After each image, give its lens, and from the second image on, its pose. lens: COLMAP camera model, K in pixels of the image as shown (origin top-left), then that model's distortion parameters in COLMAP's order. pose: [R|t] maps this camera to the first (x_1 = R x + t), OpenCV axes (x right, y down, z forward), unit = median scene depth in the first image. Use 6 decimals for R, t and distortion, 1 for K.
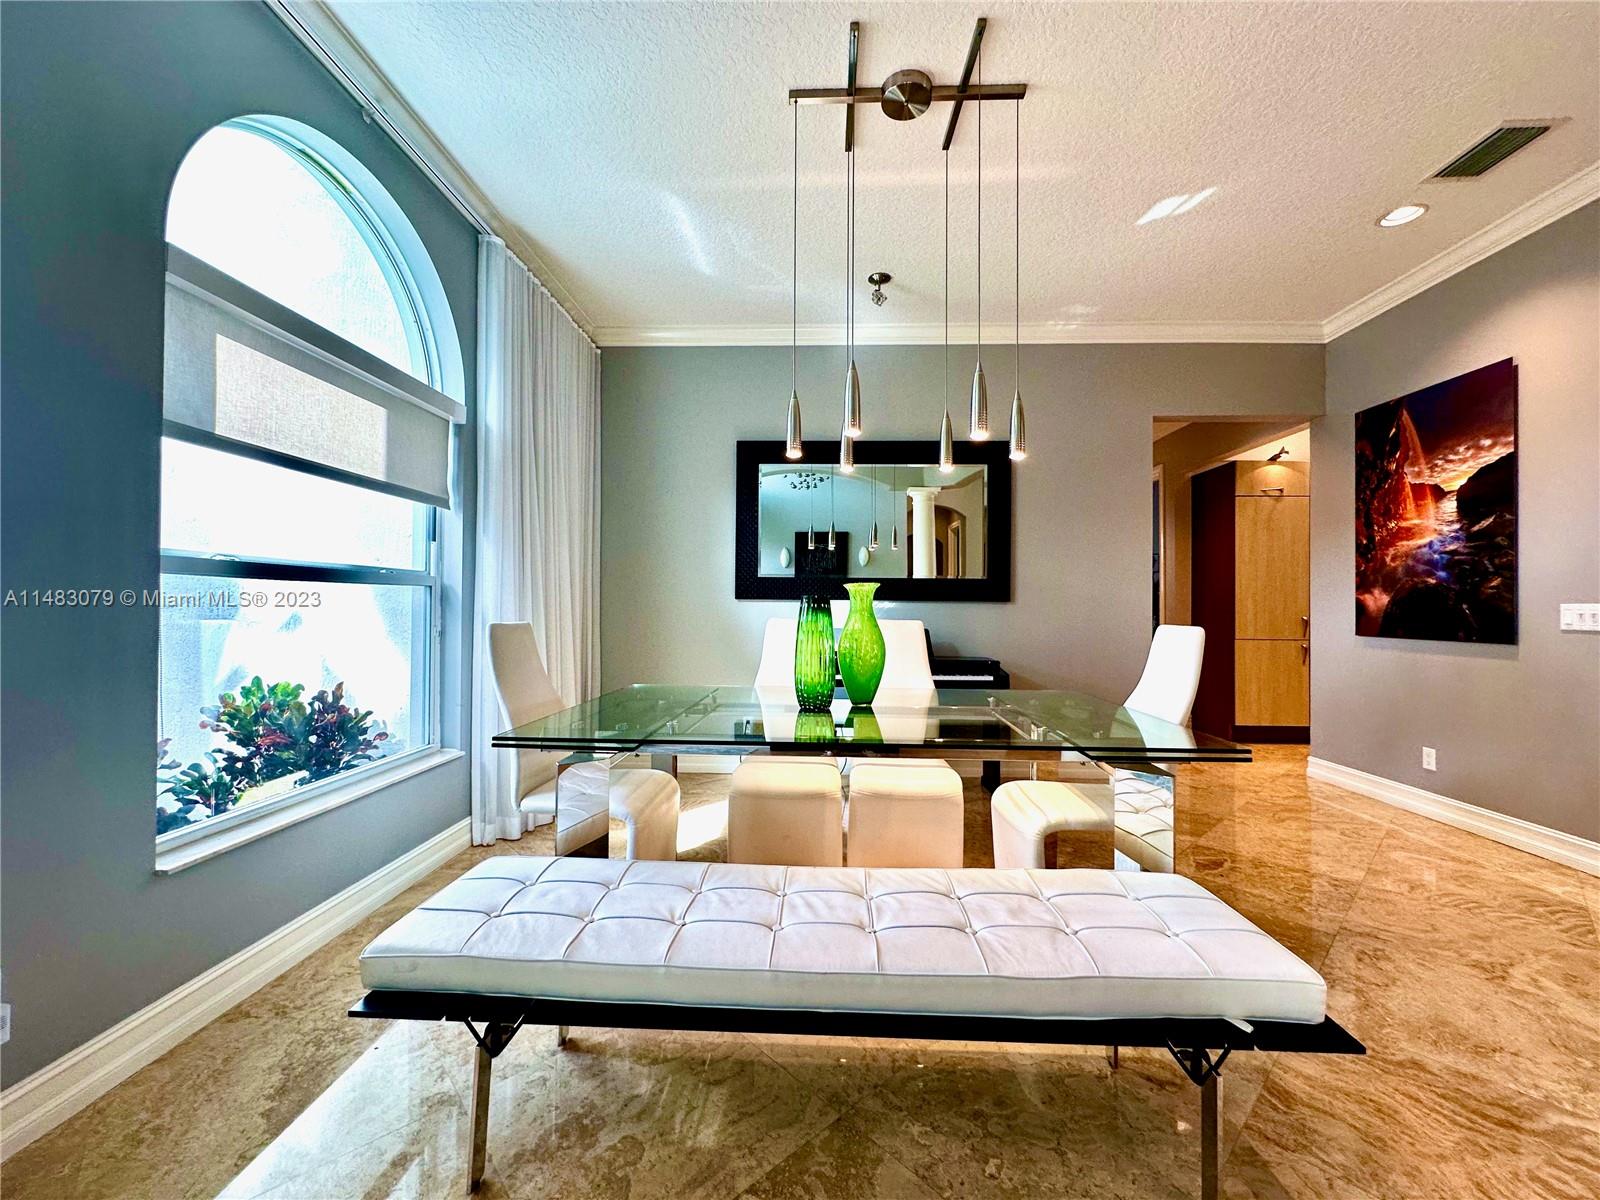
lens RADIAL K [[640.0, 0, 800.0], [0, 640.0, 600.0], [0, 0, 1]] dist [-0.003327, 0.000527]
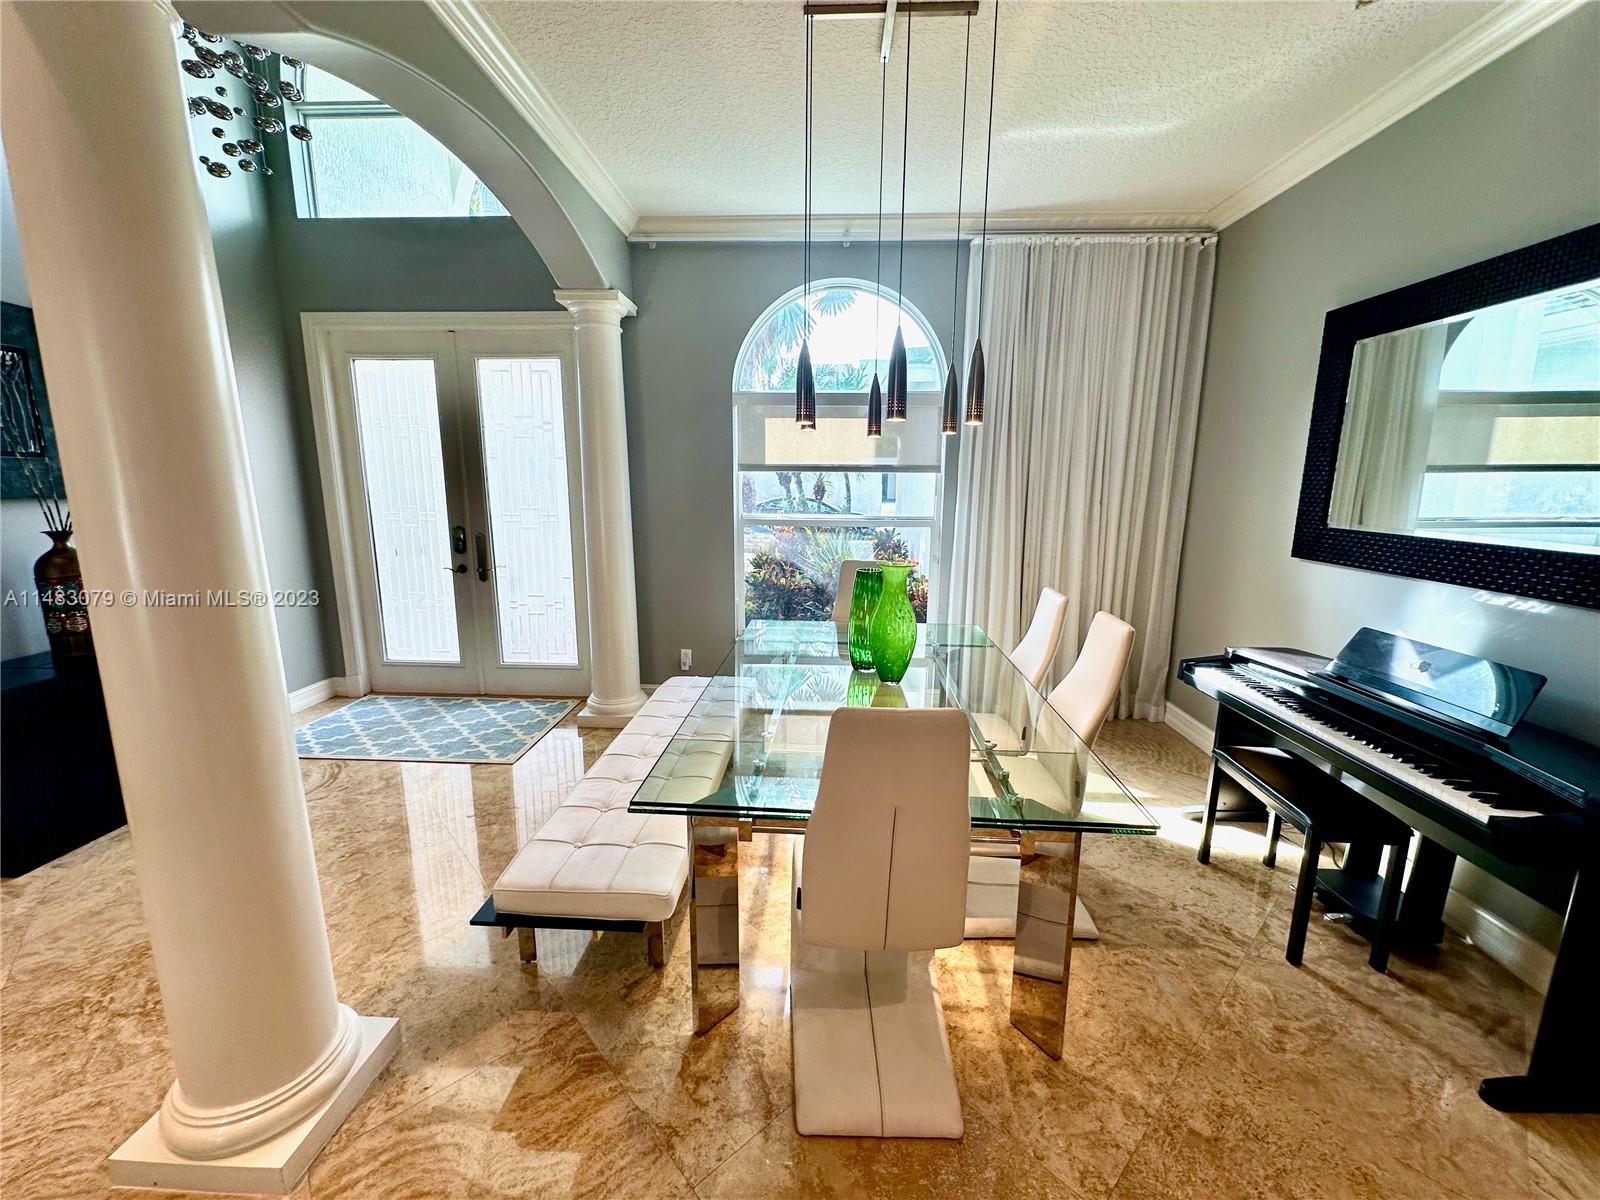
lens RADIAL K [[640.0, 0, 800.0], [0, 640.0, 600.0], [0, 0, 1]] dist [-0.003327, 0.000527]
pose [[-0.013803, 0.174984, -0.984474, 1.291704], [0.003494, 0.984571, 0.174953, -0.164876], [0.999899, -0.001024, -0.014201, 1.048111]]
